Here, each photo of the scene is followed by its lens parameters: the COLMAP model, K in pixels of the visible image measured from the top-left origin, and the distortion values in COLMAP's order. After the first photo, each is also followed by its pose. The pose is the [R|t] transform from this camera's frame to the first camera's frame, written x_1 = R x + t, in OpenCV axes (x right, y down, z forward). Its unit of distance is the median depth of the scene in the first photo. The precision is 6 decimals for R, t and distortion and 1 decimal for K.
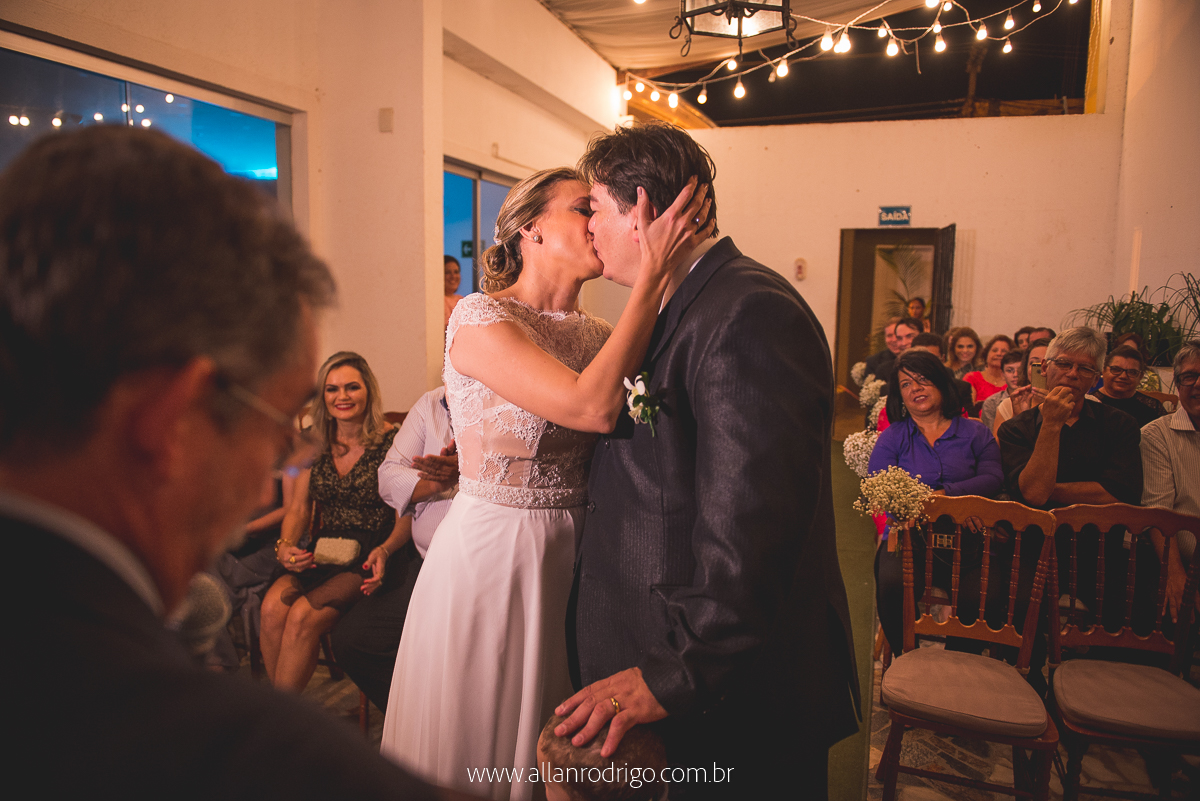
lens RADIAL K [[832.3, 0, 600.0], [0, 832.3, 400.5], [0, 0, 1]] dist [-0.027143, -0.000376]
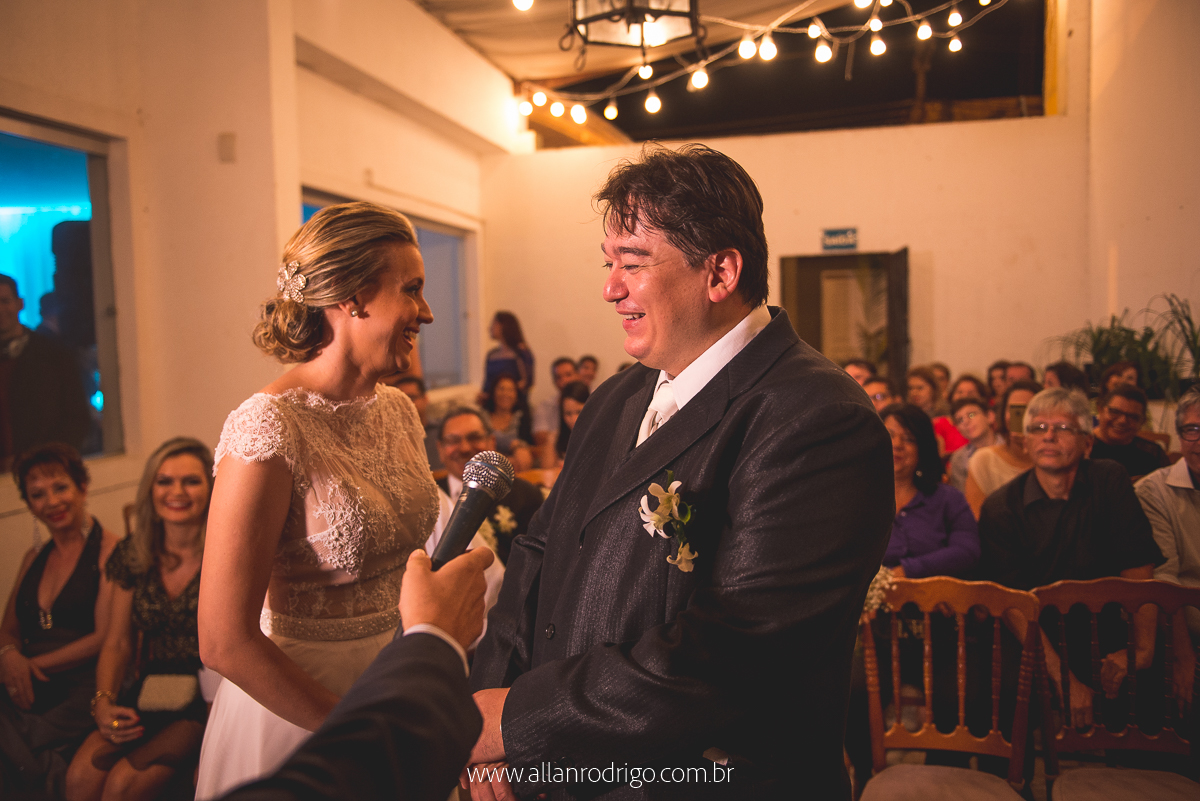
lens RADIAL K [[982.9, 0, 600.0], [0, 982.9, 400.5], [0, 0, 1]] dist [0.004369, 0.006878]
pose [[0.995240, -0.044948, 0.086465, 0.012864], [0.049970, 0.997133, -0.056818, -0.012261], [-0.083664, 0.060868, 0.994633, 0.010071]]
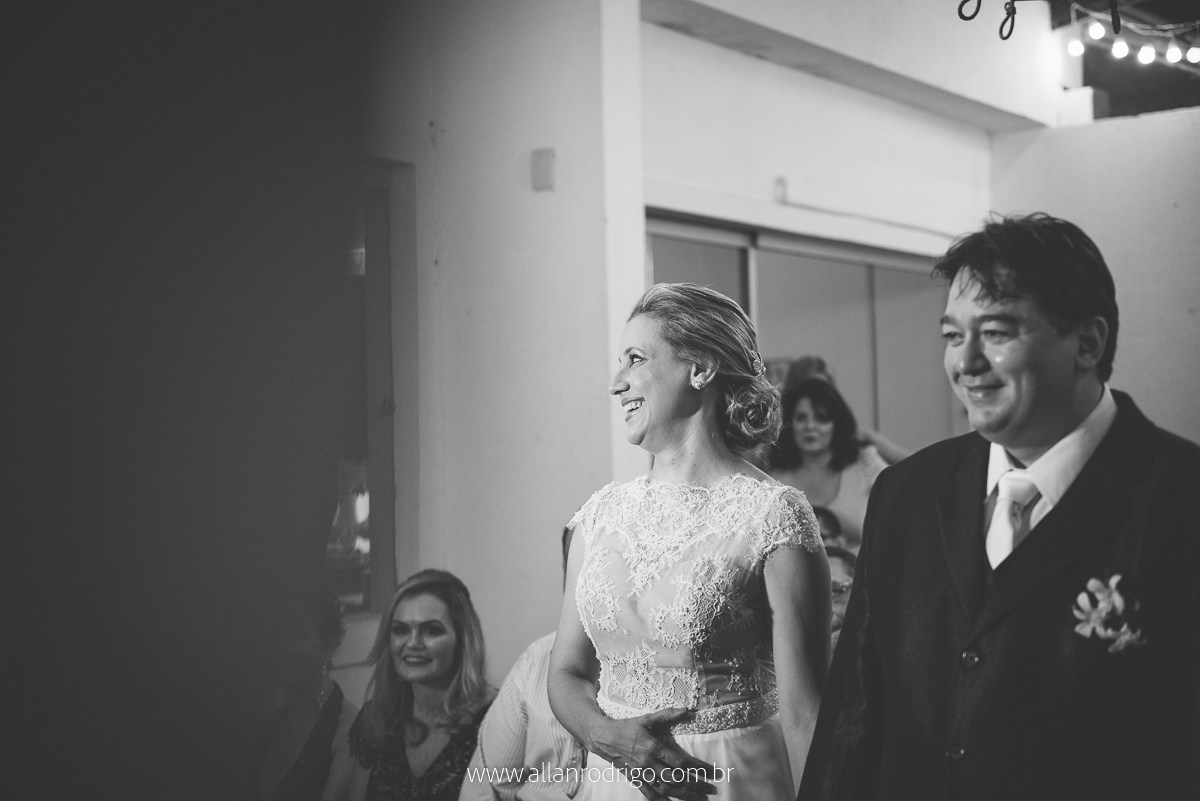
lens RADIAL K [[1906.9, 0, 599.8], [0, 1906.9, 461.0], [0, 0, 1]] dist [0.029721, 0.074414]
pose [[0.957166, -0.034984, -0.287419, 0.127368], [-0.002172, 0.991778, -0.127950, 0.022489], [0.289532, 0.123093, 0.949220, -0.175732]]
